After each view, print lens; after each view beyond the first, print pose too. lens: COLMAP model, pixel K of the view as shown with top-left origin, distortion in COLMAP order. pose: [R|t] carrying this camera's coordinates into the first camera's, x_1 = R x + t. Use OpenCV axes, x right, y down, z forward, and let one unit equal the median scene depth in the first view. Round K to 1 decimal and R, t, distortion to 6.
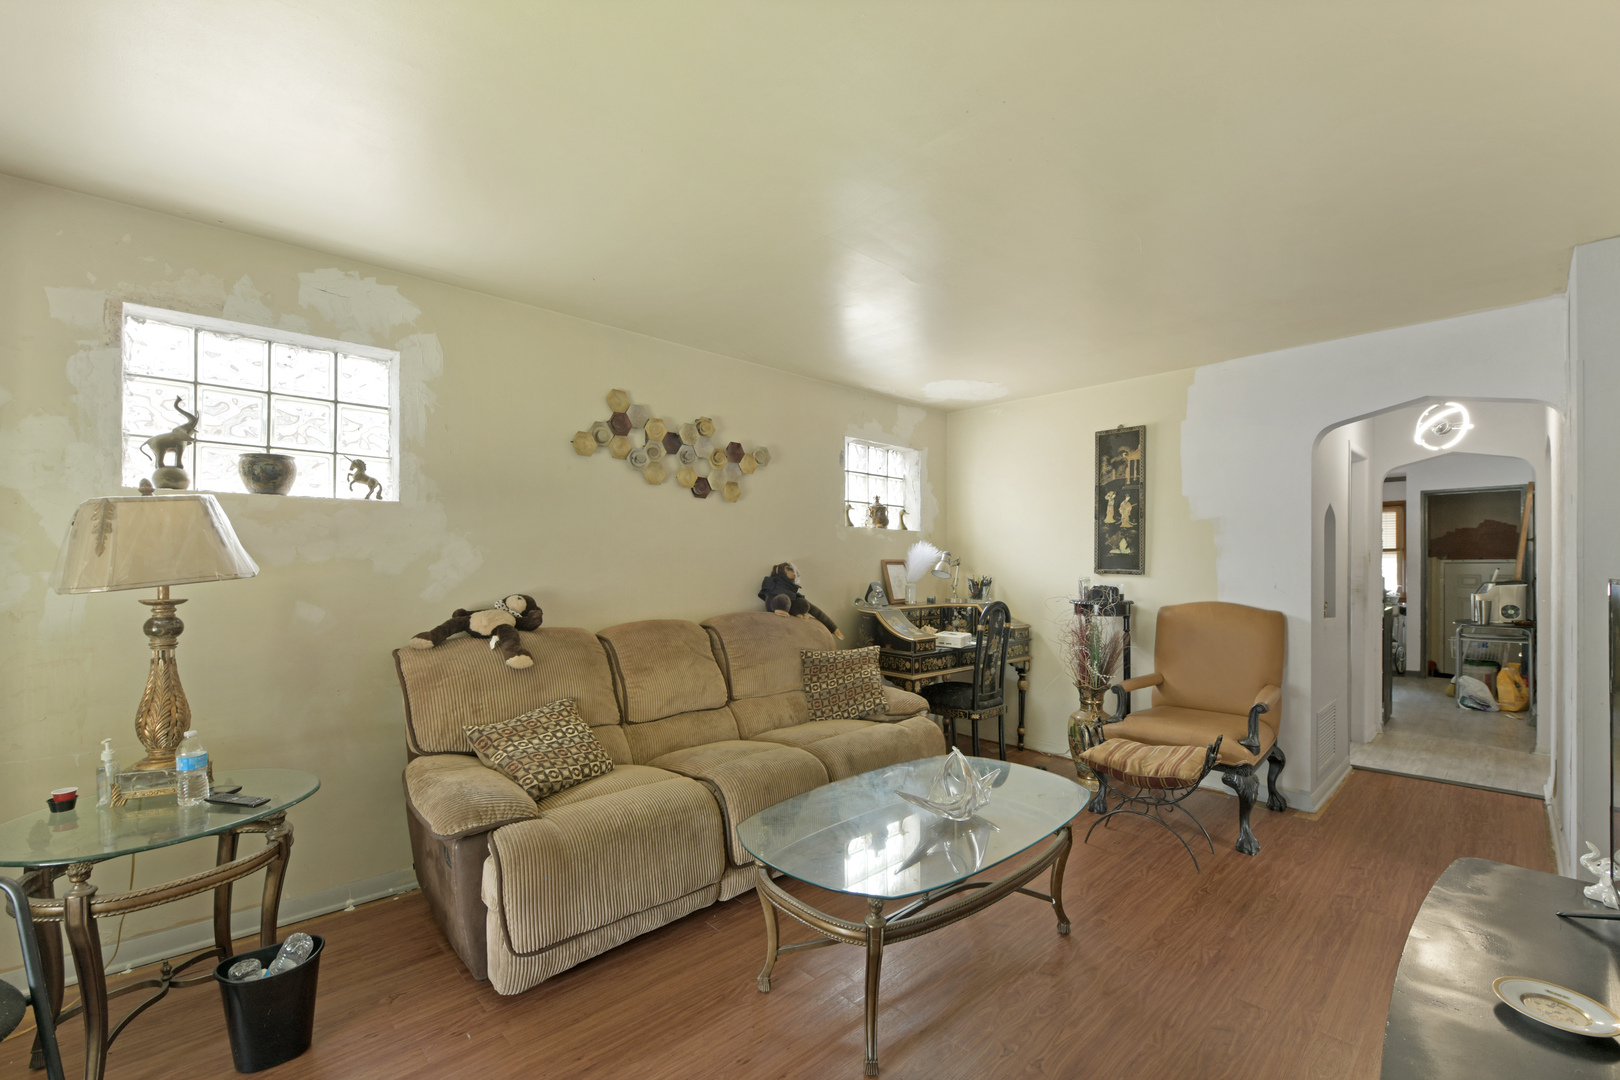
lens RADIAL K [[697.2, 0, 809.3], [0, 697.2, 556.9], [0, 0, 1]] dist [-0.002698, -0.000369]
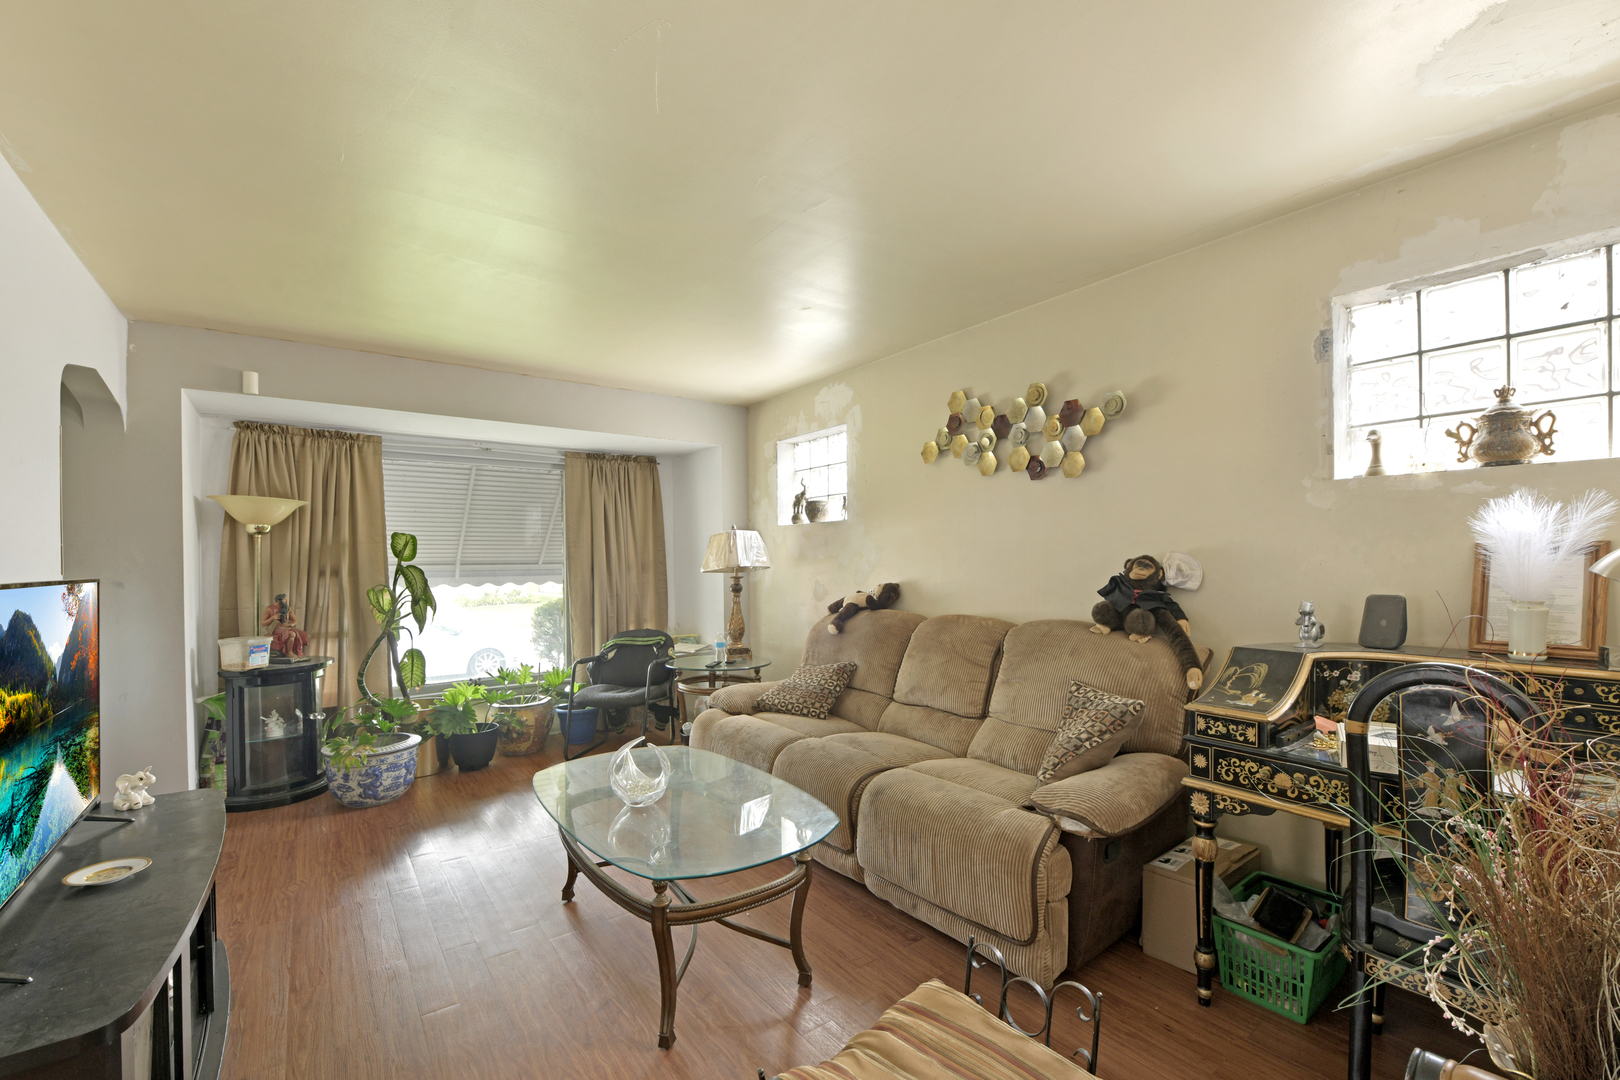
lens RADIAL K [[697.2, 0, 807.7], [0, 697.2, 560.2], [0, 0, 1]] dist [-0.002698, -0.000369]
pose [[-0.138508, 0.007624, -0.990332, 0.723824], [0.026080, 0.999652, 0.004048, 0.002437], [0.990018, -0.025267, -0.138658, 0.836704]]
